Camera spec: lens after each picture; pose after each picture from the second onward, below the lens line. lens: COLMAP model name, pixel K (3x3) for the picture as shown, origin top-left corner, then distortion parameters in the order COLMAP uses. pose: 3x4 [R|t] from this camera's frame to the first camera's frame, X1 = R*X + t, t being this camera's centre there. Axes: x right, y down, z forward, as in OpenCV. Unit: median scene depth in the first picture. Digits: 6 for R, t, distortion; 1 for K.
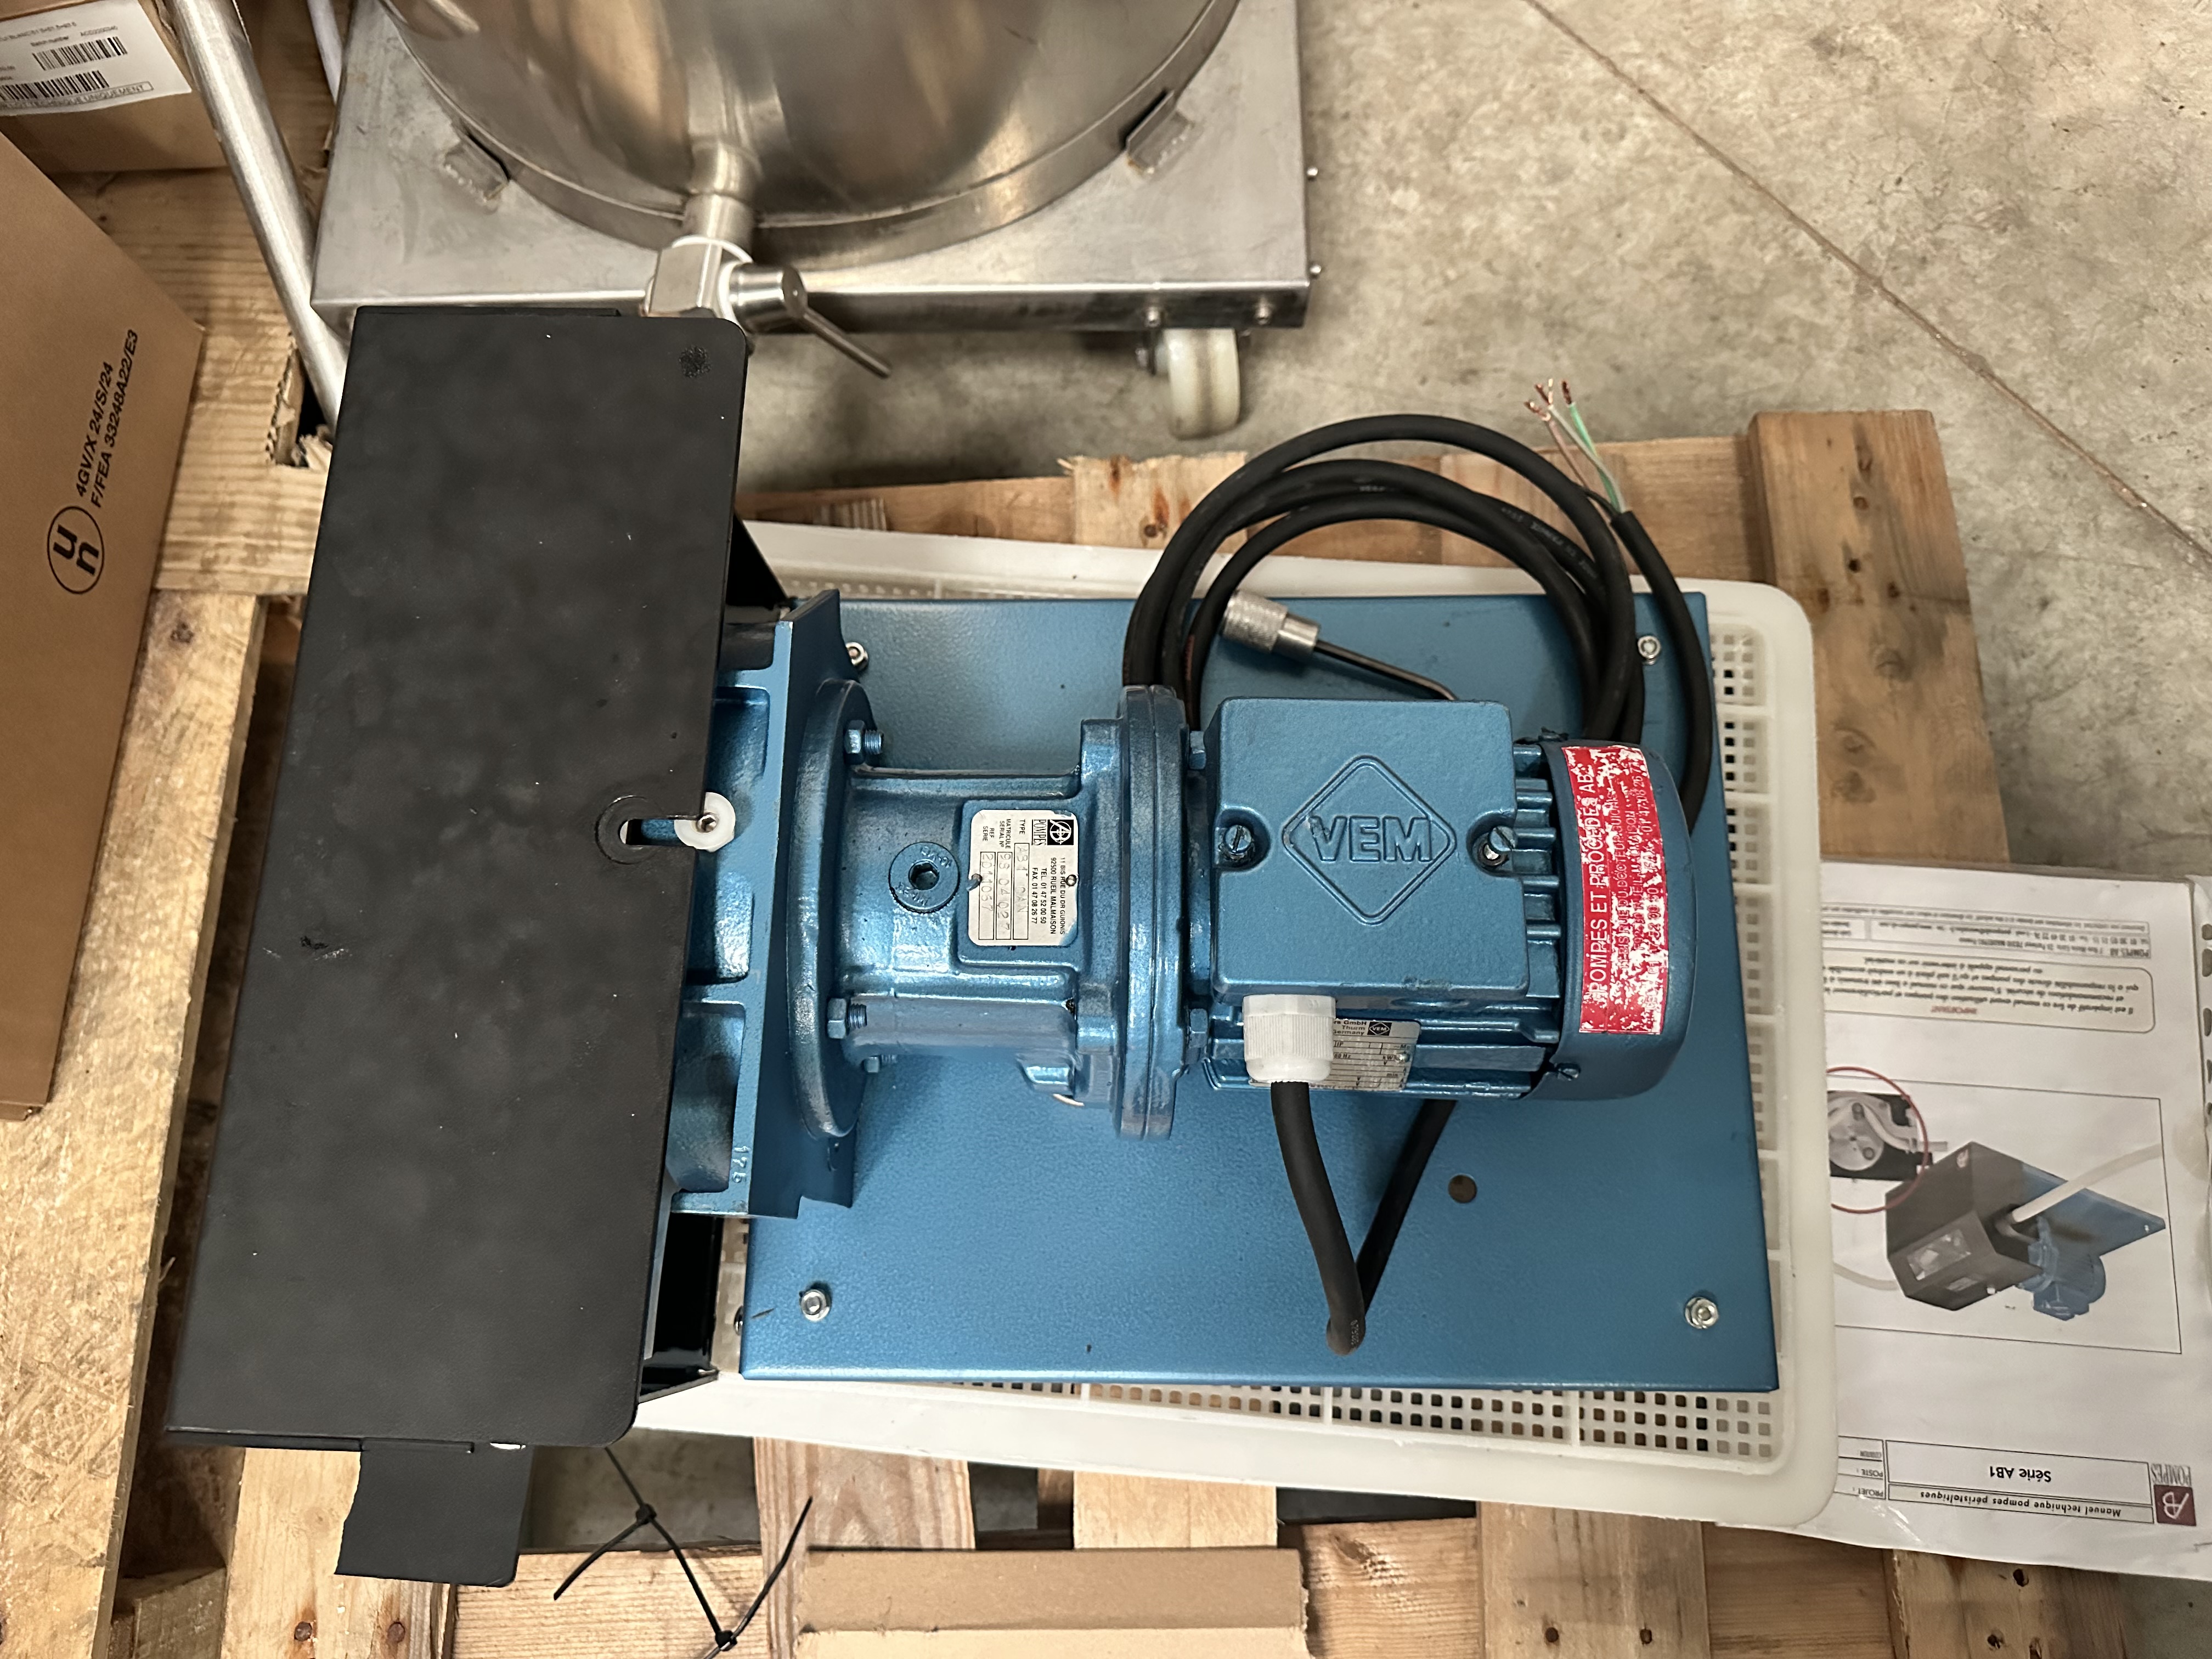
lens RADIAL K [[1590.6, 0, 1104.7], [0, 1590.6, 836.0], [0, 0, 1]] dist [0.019730, -0.038240]
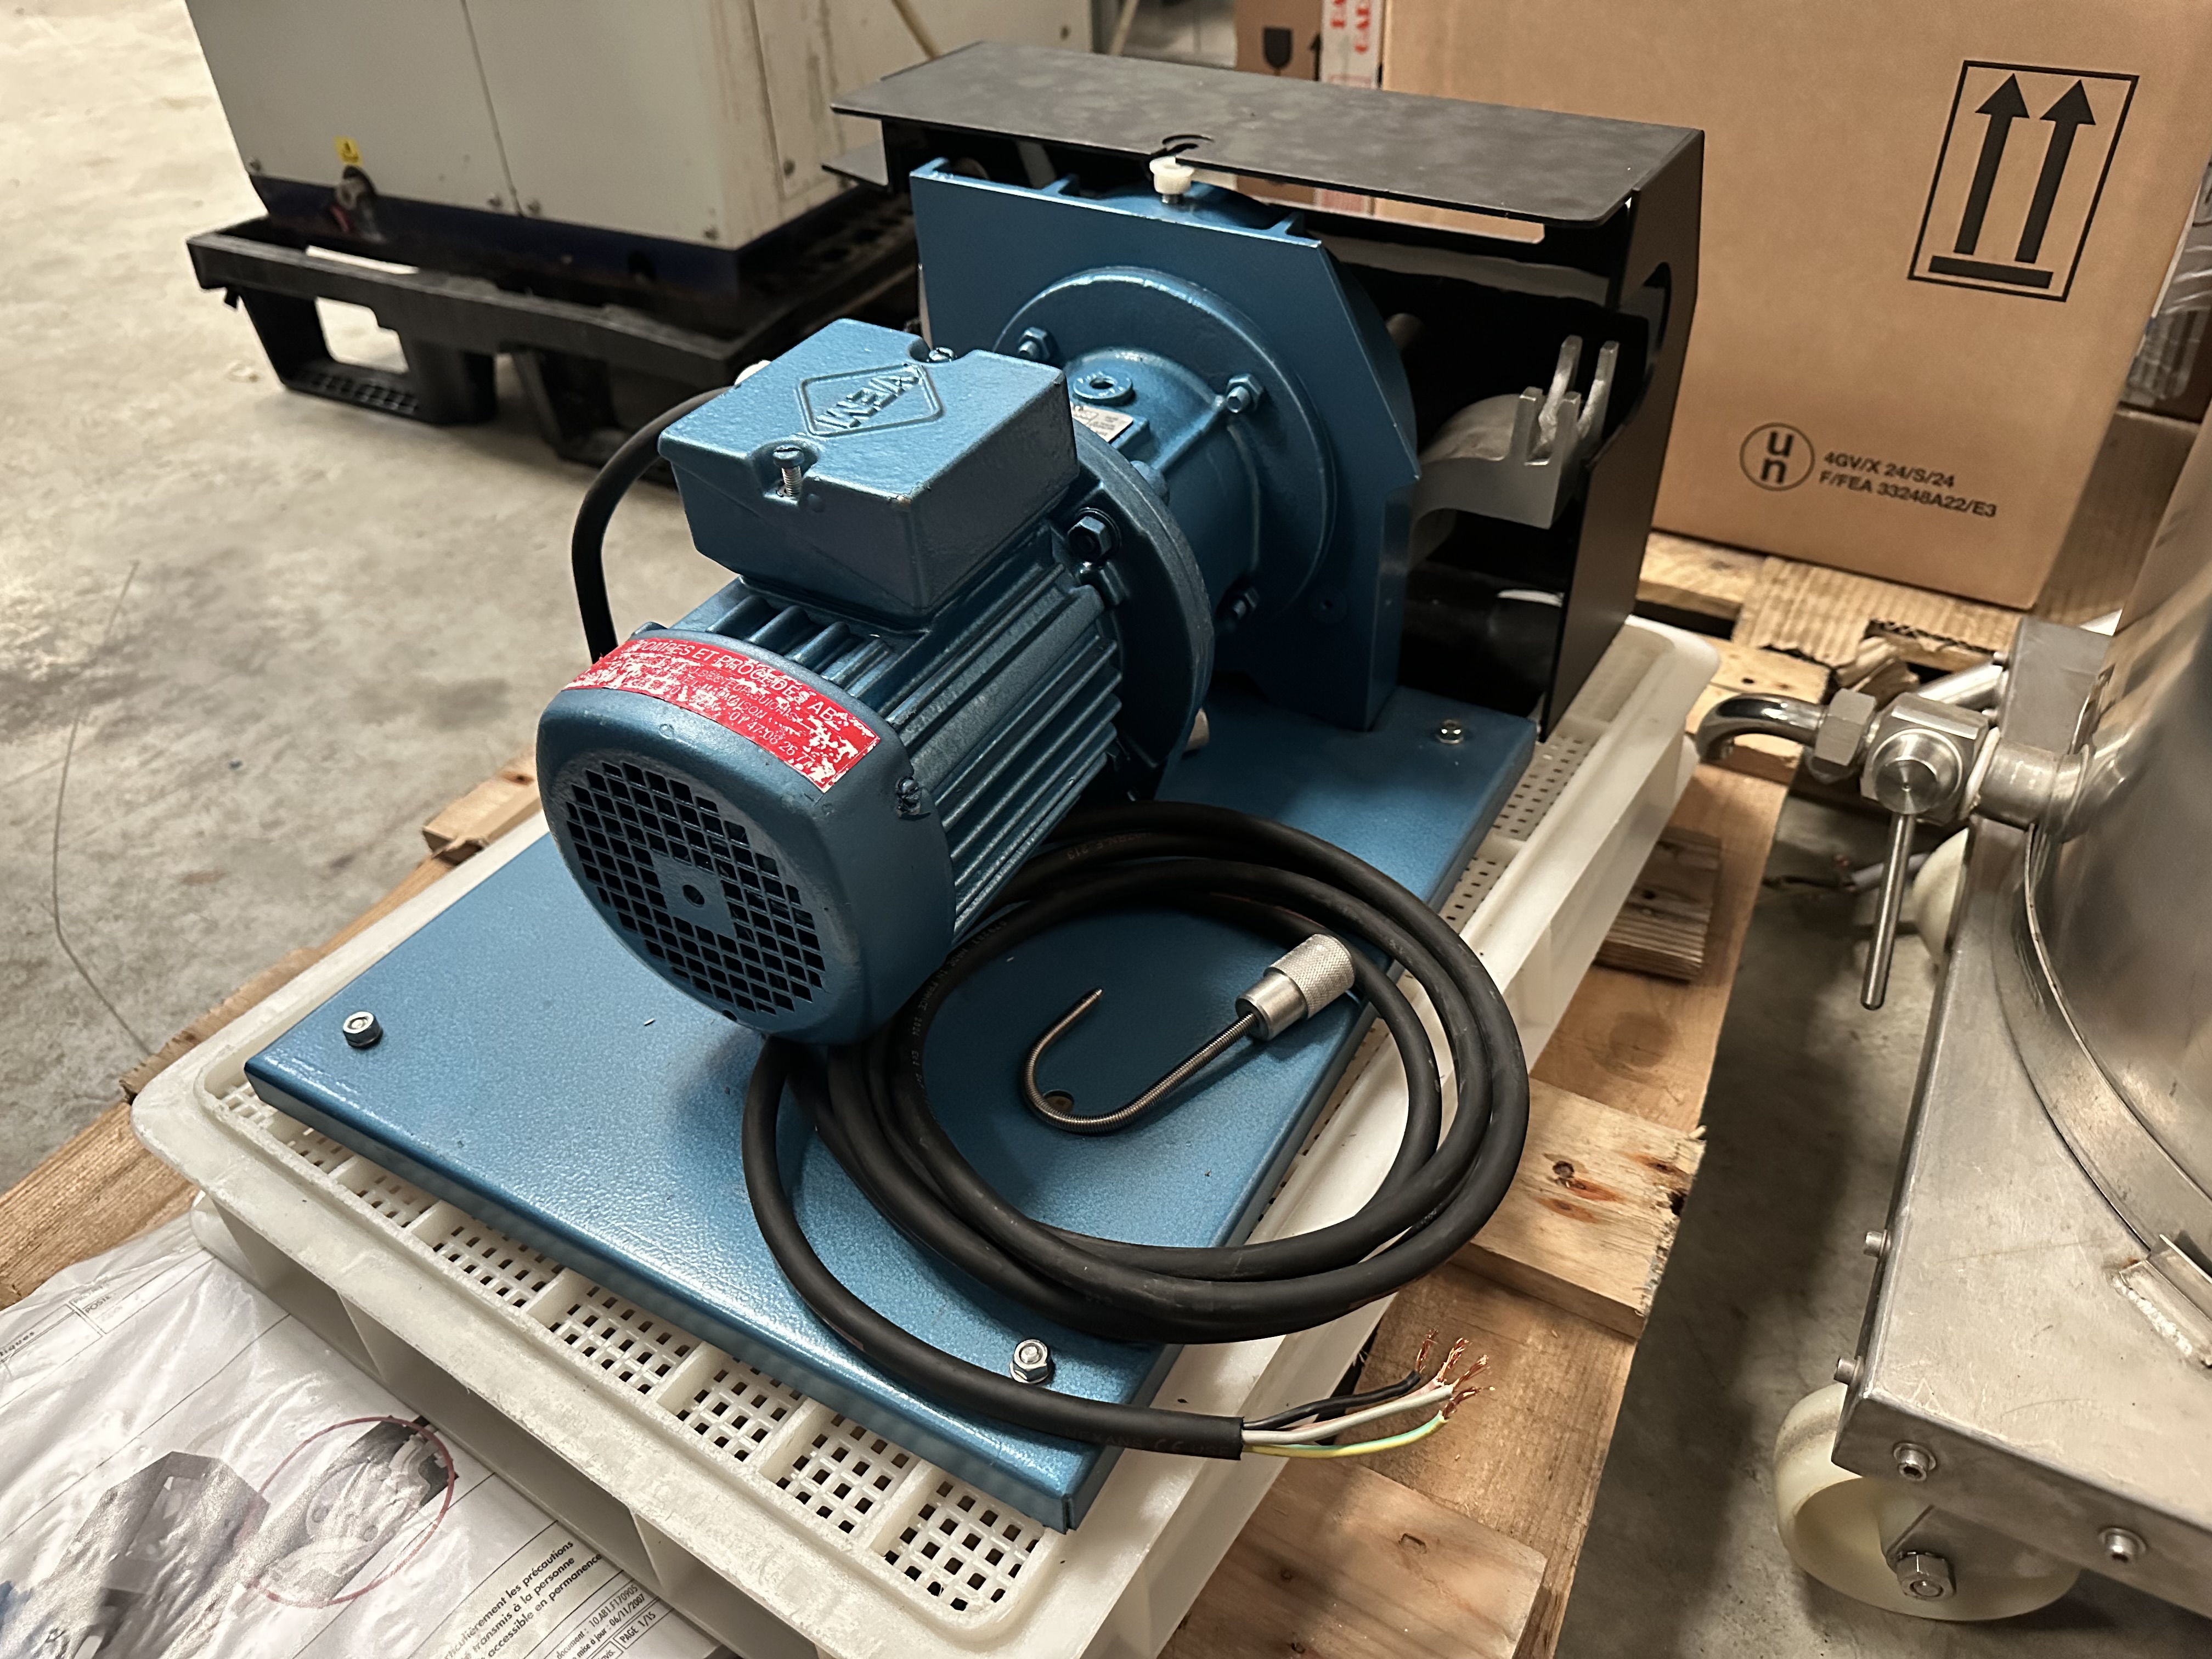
lens RADIAL K [[1590.6, 0, 1122.8], [0, 1590.6, 830.9], [0, 0, 1]] dist [0.019730, -0.038240]
pose [[-0.480399, 0.578690, -0.659040, 0.615154], [-0.838751, -0.083504, 0.538074, -0.470751], [0.256346, 0.811261, 0.525492, 0.484129]]
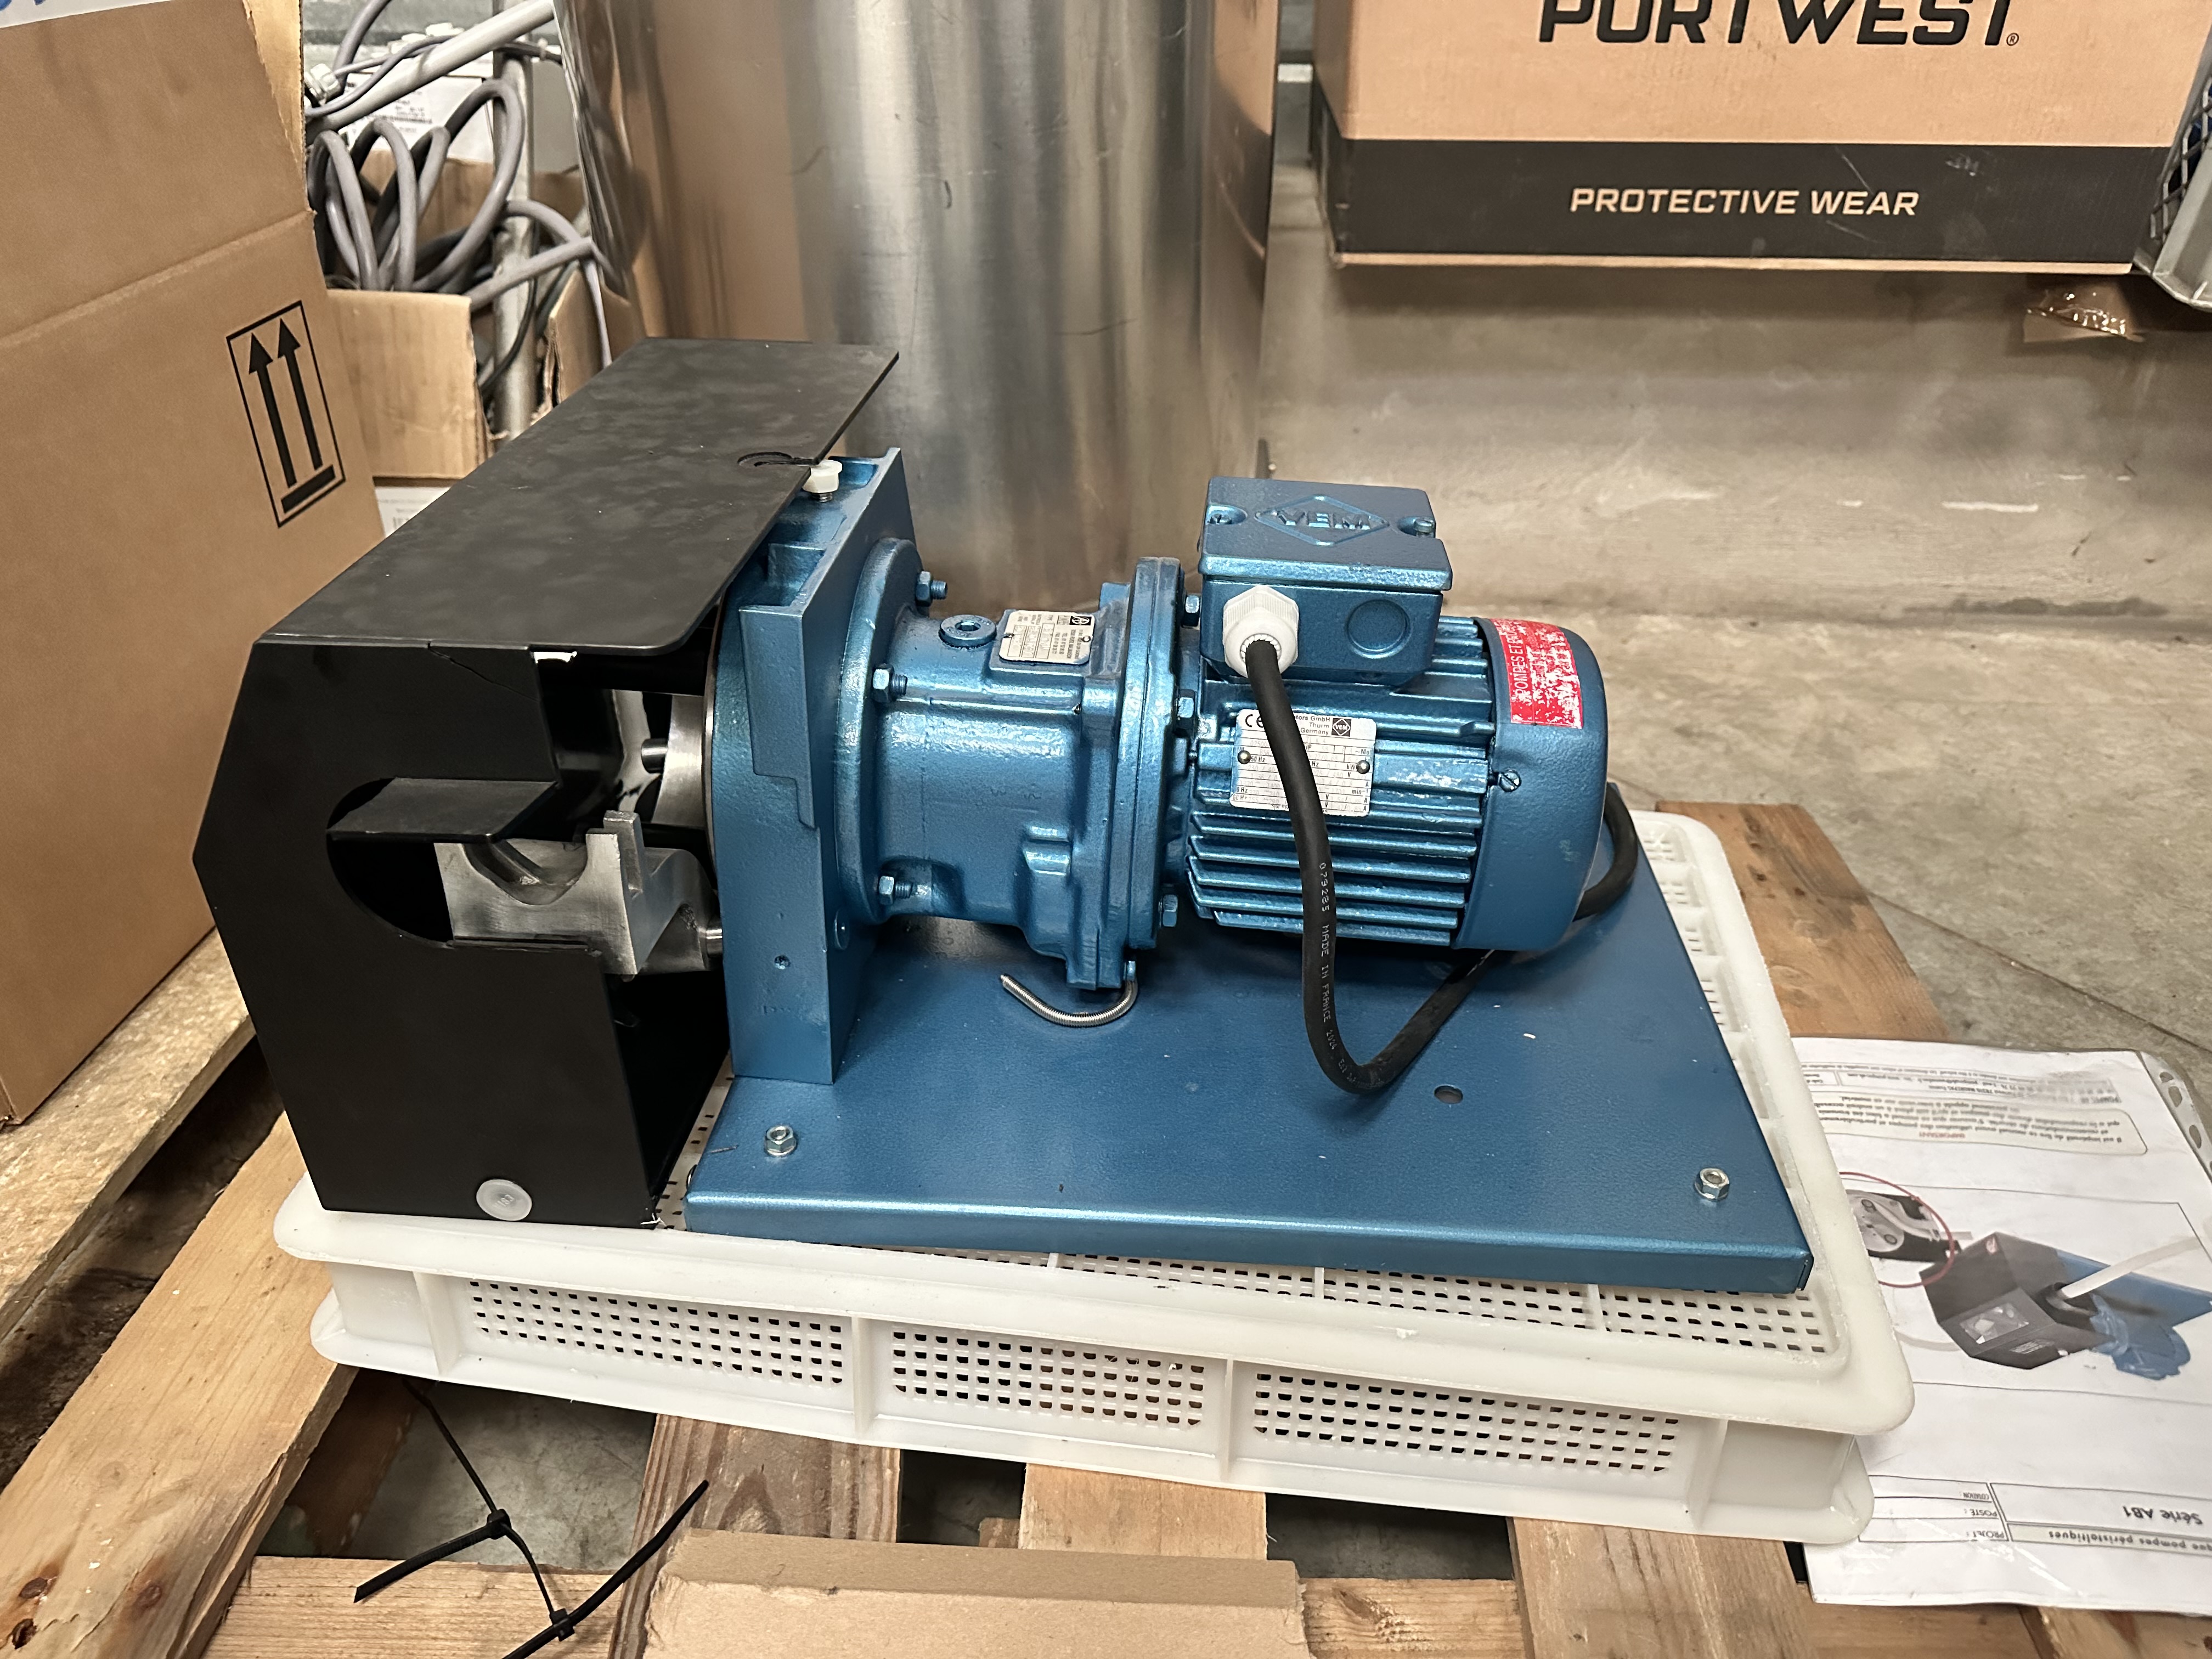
lens RADIAL K [[1590.6, 0, 1115.7], [0, 1590.6, 824.0], [0, 0, 1]] dist [0.019730, -0.038240]
pose [[0.998089, 0.054651, -0.028853, 0.033467], [-0.059386, 0.718935, -0.692536, 0.726196], [-0.017104, 0.692926, 0.720806, 0.156726]]
